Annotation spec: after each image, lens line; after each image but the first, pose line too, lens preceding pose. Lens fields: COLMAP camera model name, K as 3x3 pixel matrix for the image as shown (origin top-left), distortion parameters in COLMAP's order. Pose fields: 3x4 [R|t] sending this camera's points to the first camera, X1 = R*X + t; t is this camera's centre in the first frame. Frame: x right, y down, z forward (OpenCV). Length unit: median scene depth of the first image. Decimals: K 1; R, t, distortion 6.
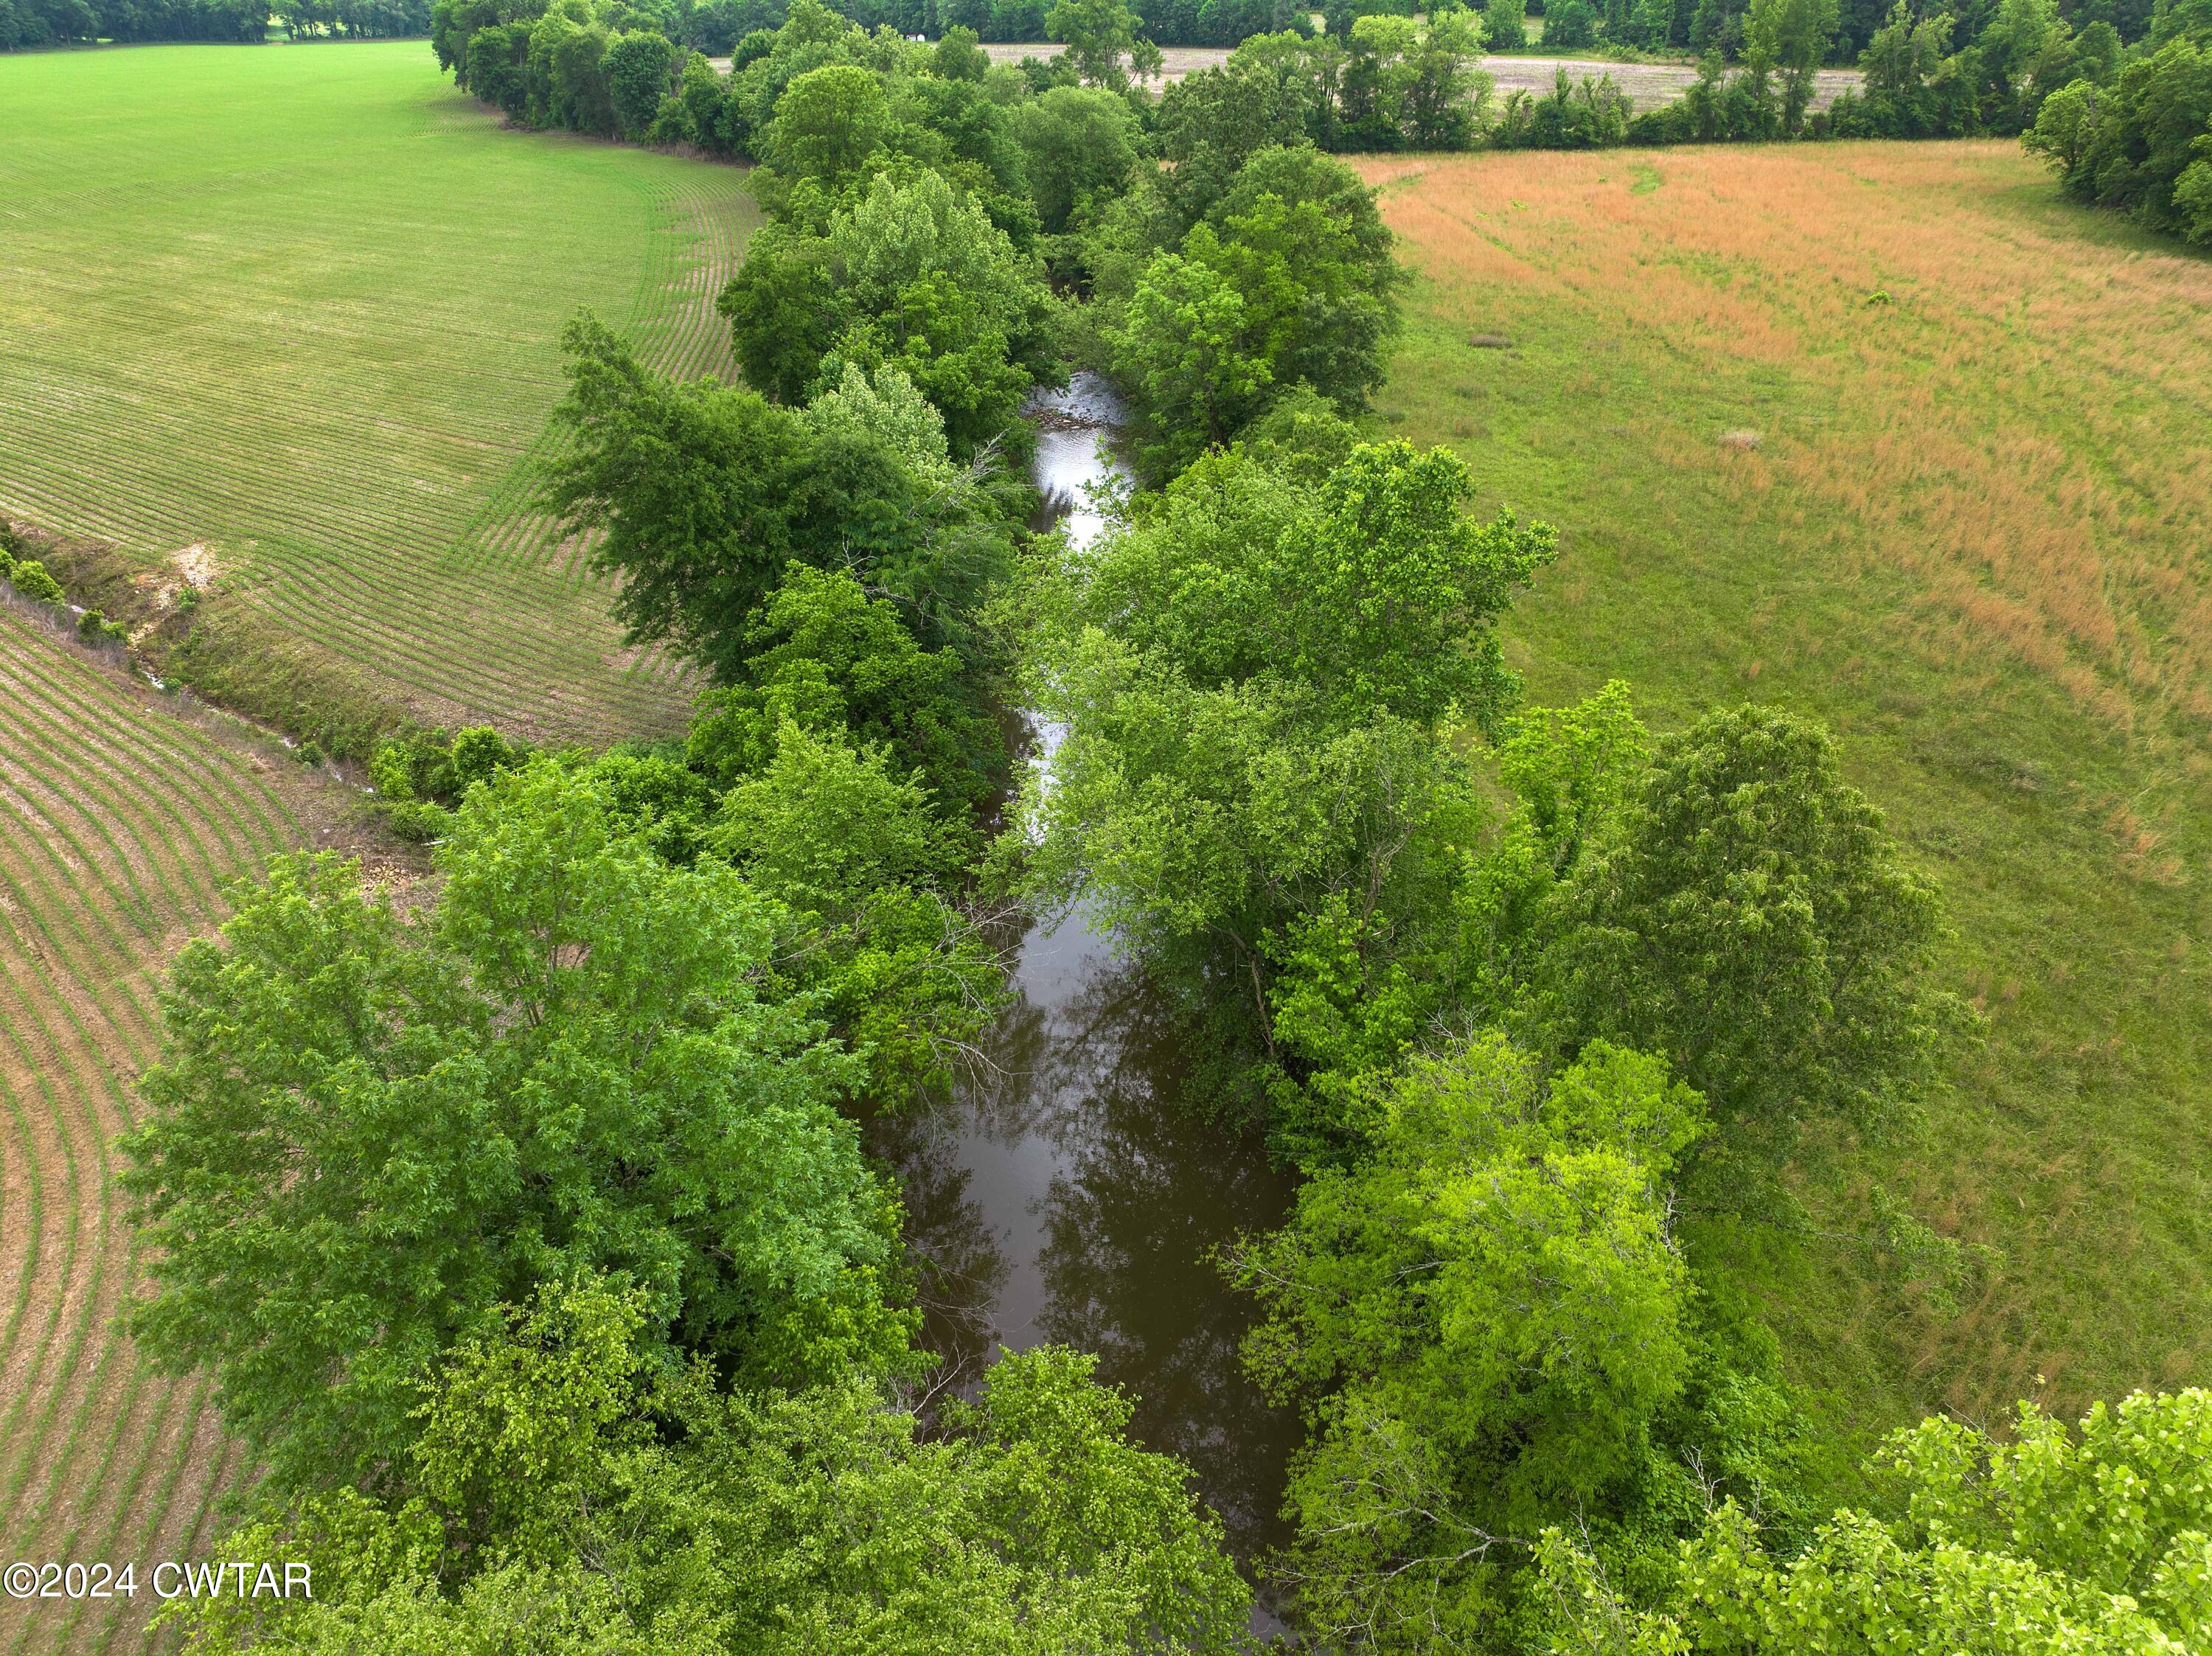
lens RADIAL K [[1527.1, 0, 1106.0], [0, 1527.1, 828.0], [0, 0, 1]] dist [-0.049615, 0.027000]
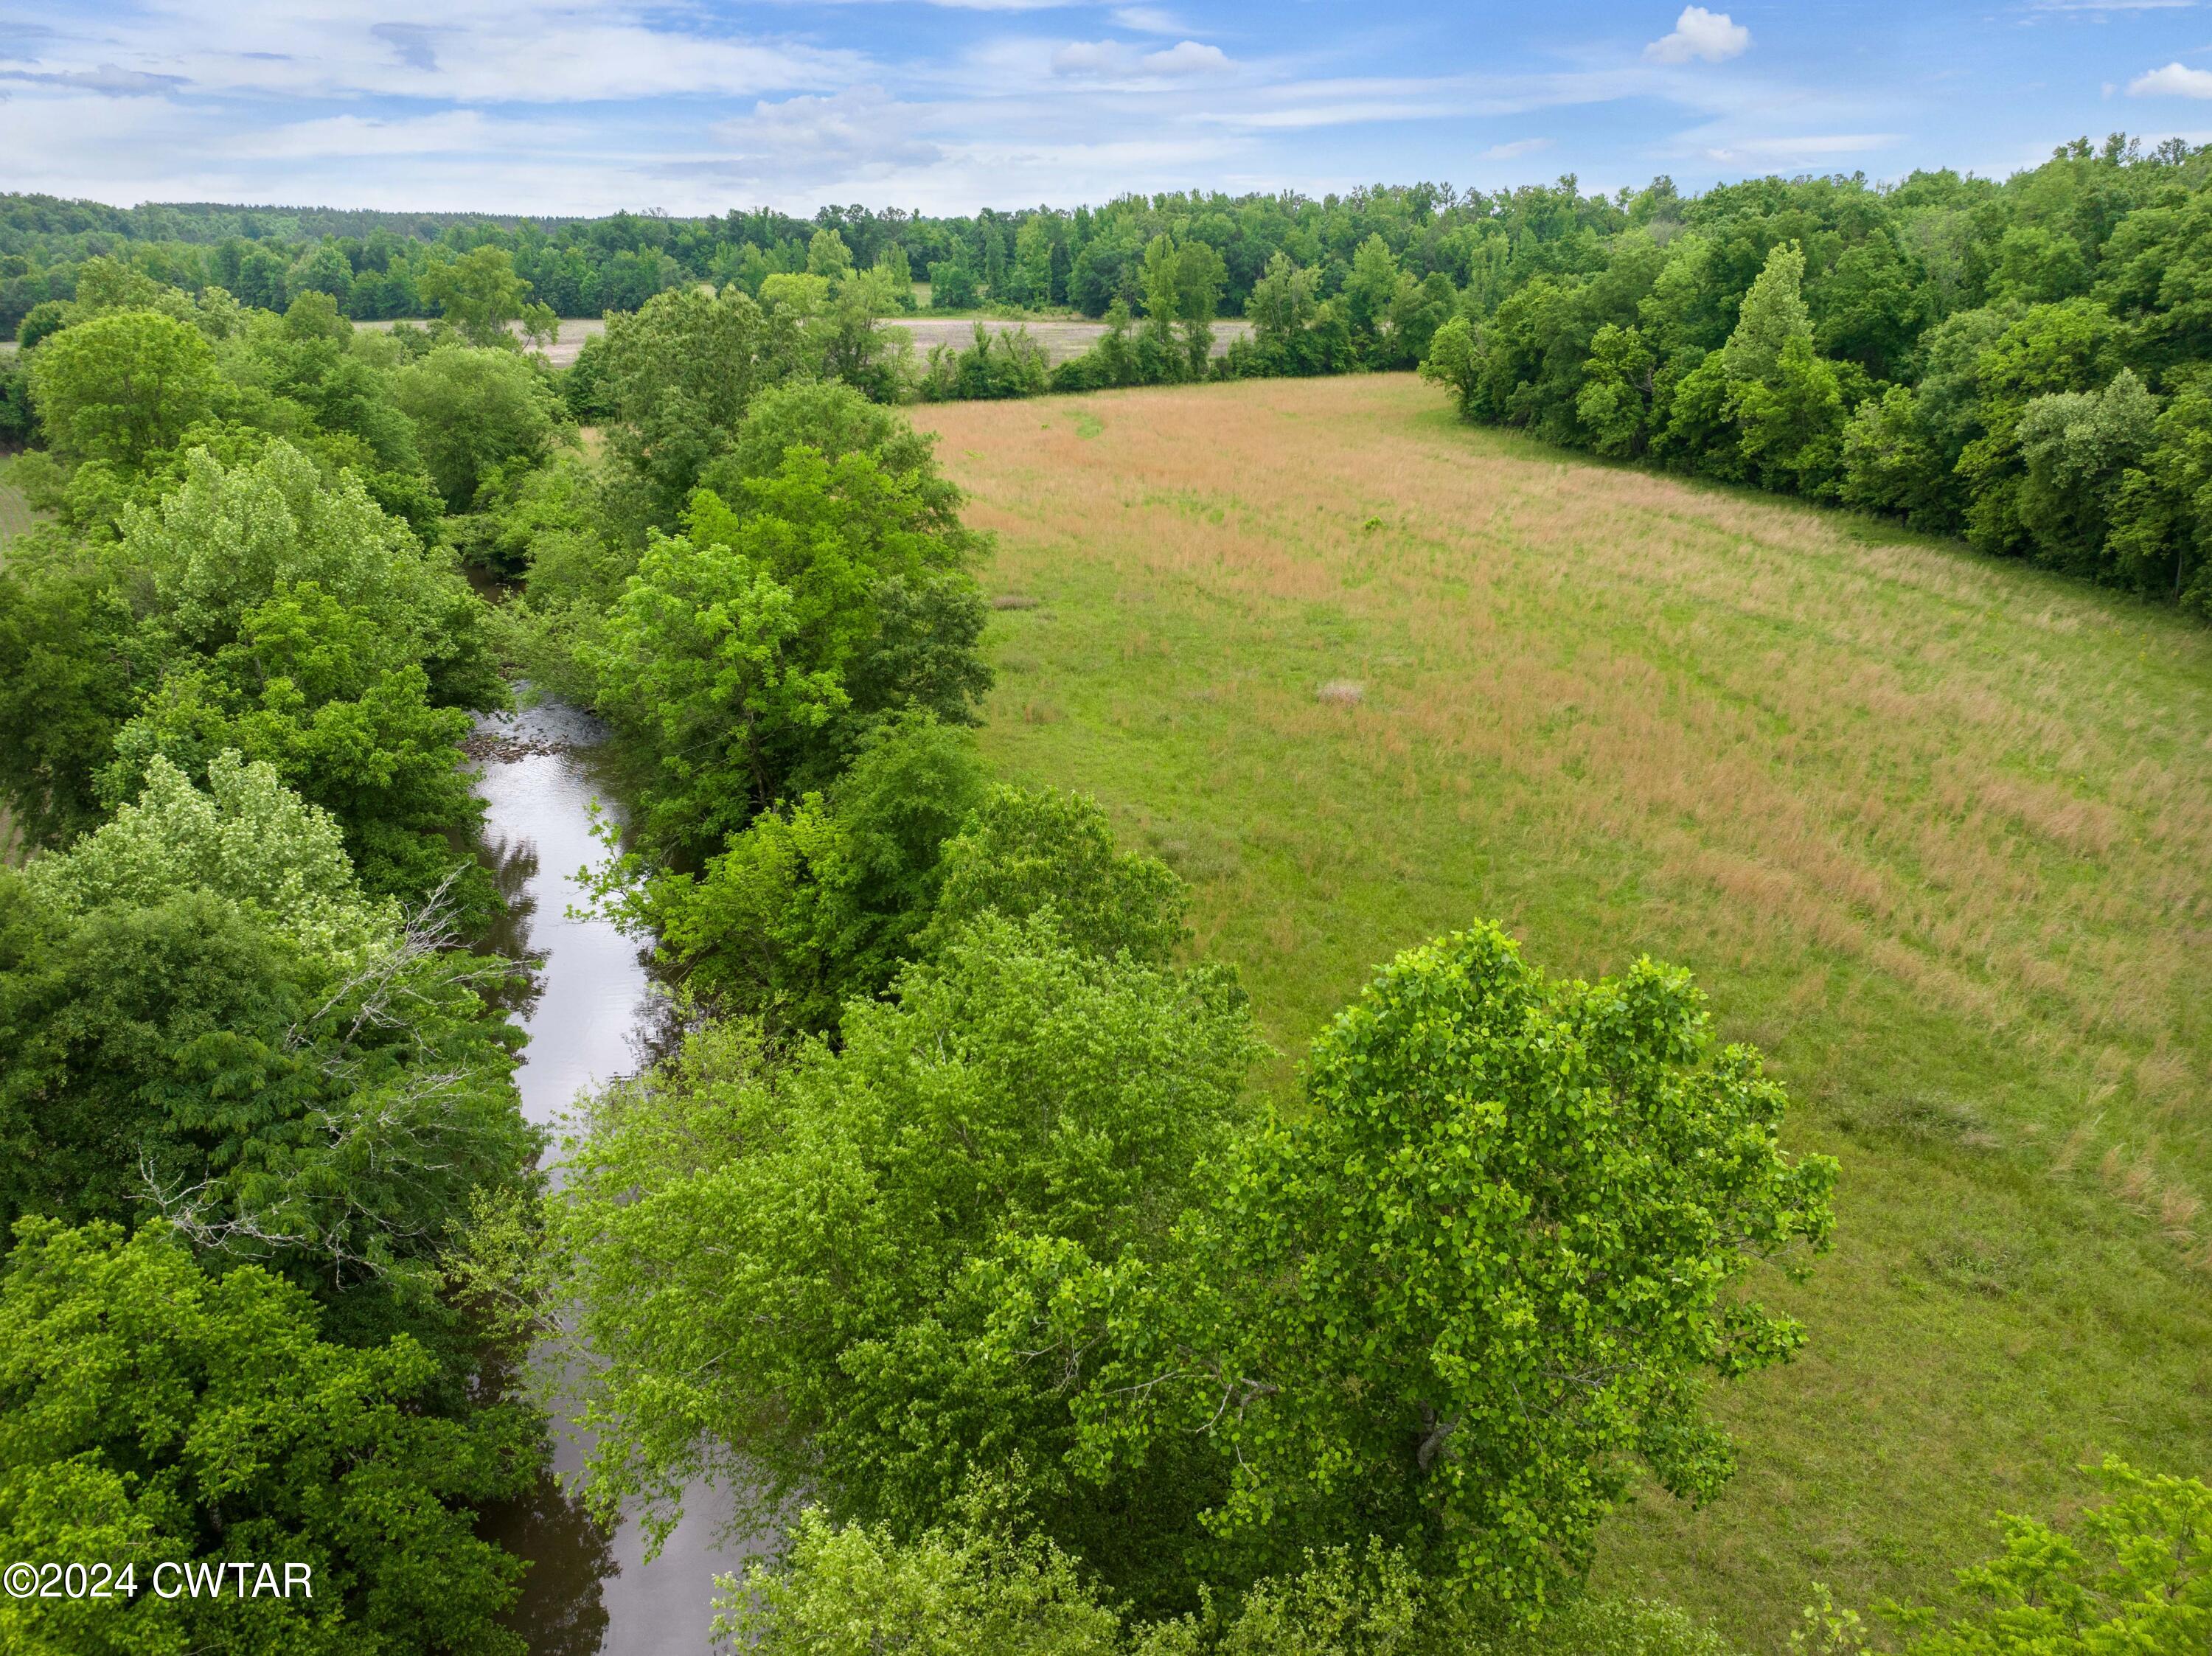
lens RADIAL K [[1580.1, 0, 1106.0], [0, 1580.1, 828.0], [0, 0, 1]] dist [-0.008895, -0.065769]
pose [[0.934838, -0.122908, 0.333125, -0.021470], [0.175665, 0.975414, -0.133079, -0.095161], [-0.308578, 0.182925, 0.933444, 0.236209]]
